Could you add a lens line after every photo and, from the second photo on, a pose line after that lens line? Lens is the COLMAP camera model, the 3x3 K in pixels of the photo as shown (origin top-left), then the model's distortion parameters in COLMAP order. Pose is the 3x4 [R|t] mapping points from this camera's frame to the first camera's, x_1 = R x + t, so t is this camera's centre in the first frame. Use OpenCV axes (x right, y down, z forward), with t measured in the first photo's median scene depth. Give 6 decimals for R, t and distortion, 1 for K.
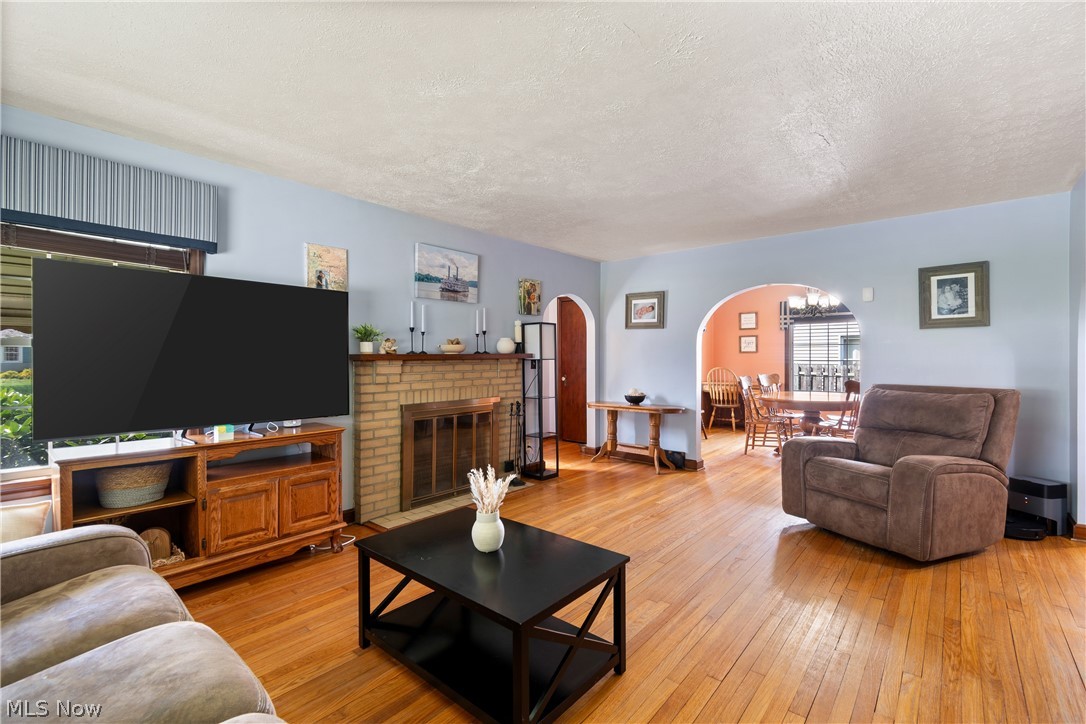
lens RADIAL K [[483.0, 0, 558.0], [0, 483.0, 357.7], [0, 0, 1]] dist [0.001298, -0.001409]
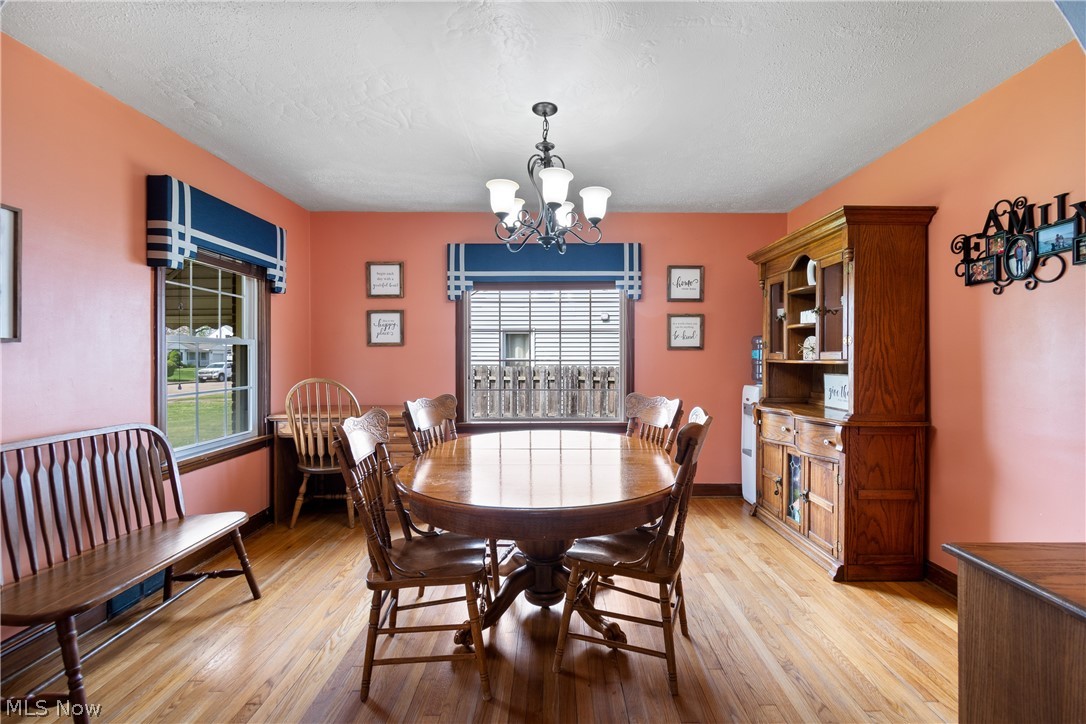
lens RADIAL K [[483.0, 0, 553.7], [0, 483.0, 357.8], [0, 0, 1]] dist [0.001298, -0.001409]
pose [[0.768441, -0.001867, 0.639918, 0.338433], [0.001823, 0.999998, 0.000728, 0.002964], [-0.639918, 0.000607, 0.768443, 0.823670]]
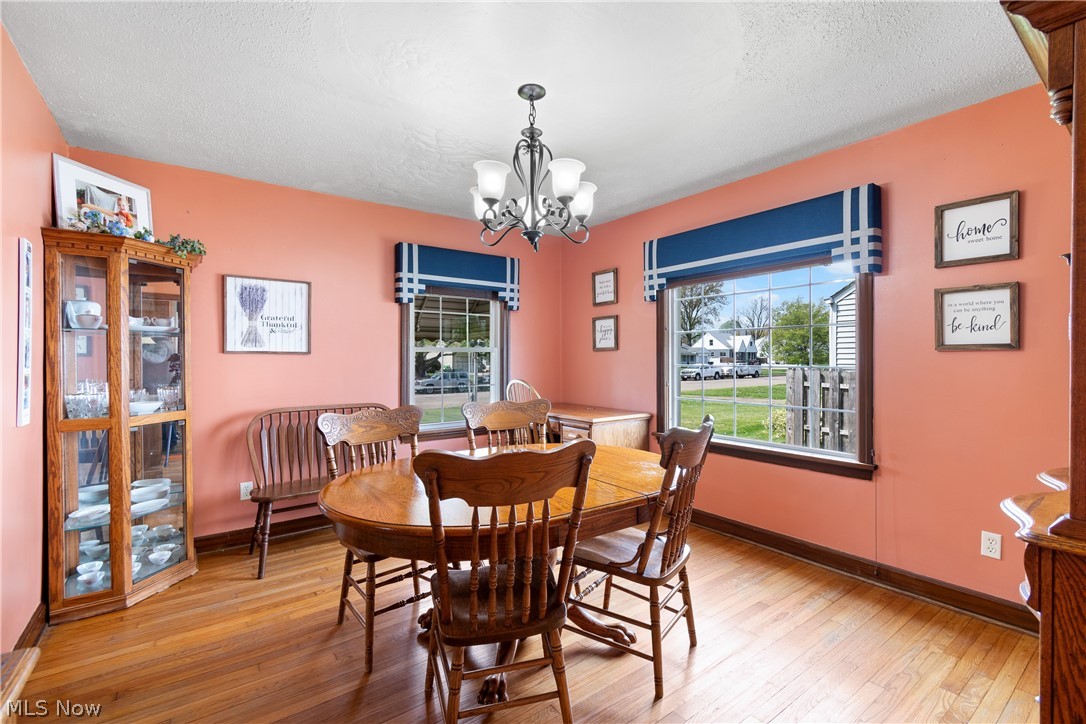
lens RADIAL K [[483.0, 0, 553.6], [0, 483.0, 361.4], [0, 0, 1]] dist [0.001298, -0.001409]
pose [[0.976356, -0.001112, -0.216166, 0.717351], [0.001685, 0.999996, 0.002468, -0.000121], [0.216162, -0.002774, 0.976354, 0.779620]]
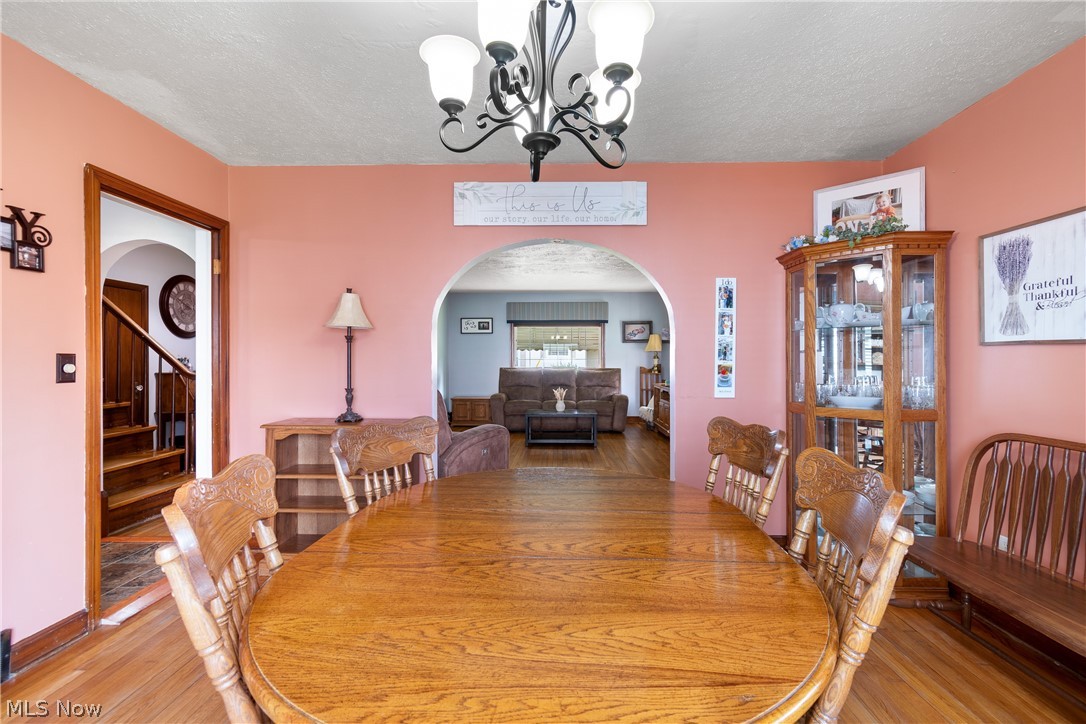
lens RADIAL K [[483.0, 0, 560.6], [0, 483.0, 356.8], [0, 0, 1]] dist [0.001298, -0.001409]
pose [[-0.771474, 0.001026, -0.636260, 0.755387], [0.000384, 0.999999, 0.001148, 0.000303], [0.636261, 0.000641, -0.771474, 1.349163]]
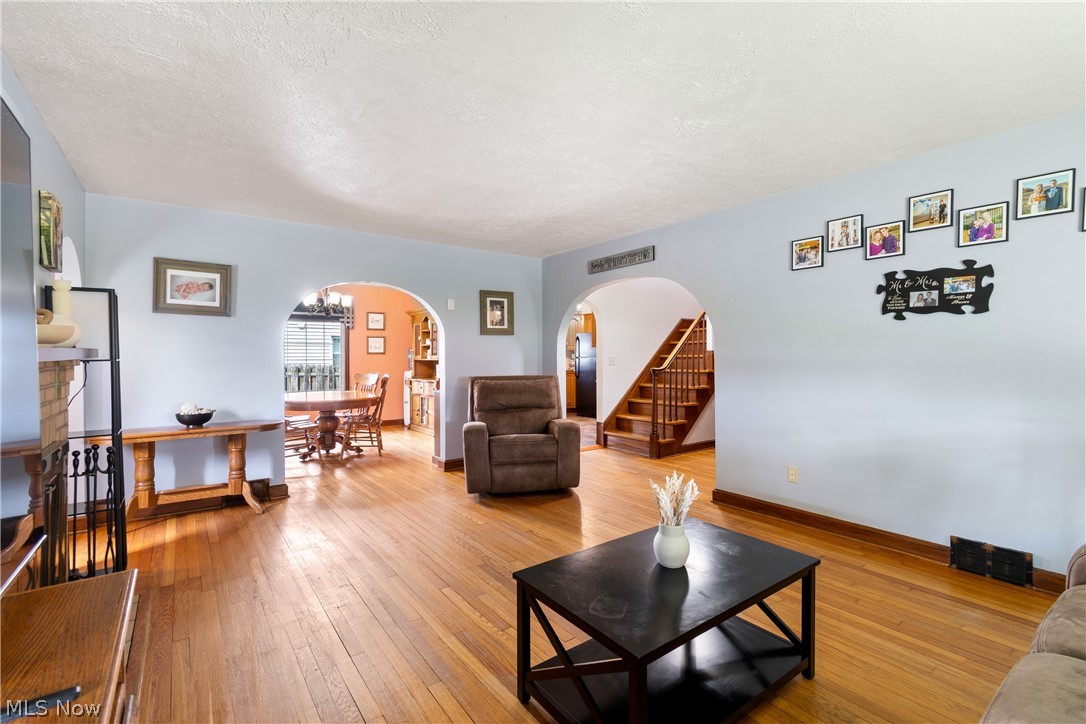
lens RADIAL K [[483.0, 0, 554.8], [0, 483.0, 359.7], [0, 0, 1]] dist [0.001298, -0.001409]
pose [[0.225048, -0.007536, 0.974319, -0.393047], [0.004837, 0.999966, 0.006617, 0.001749], [-0.974336, 0.003224, 0.225077, 0.371109]]
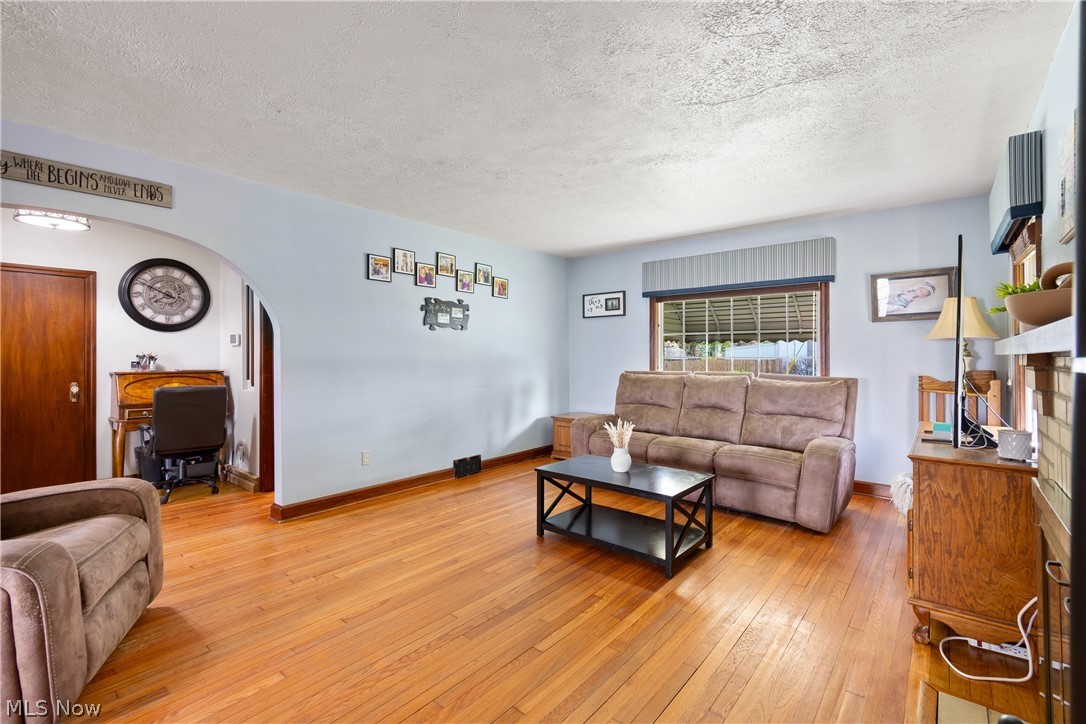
lens RADIAL K [[483.0, 0, 553.4], [0, 483.0, 354.3], [0, 0, 1]] dist [0.001298, -0.001409]
pose [[-0.999965, 0.001857, -0.008102, 0.033661], [0.001844, 0.999997, 0.001683, 0.002657], [0.008105, 0.001668, -0.999966, 0.951949]]
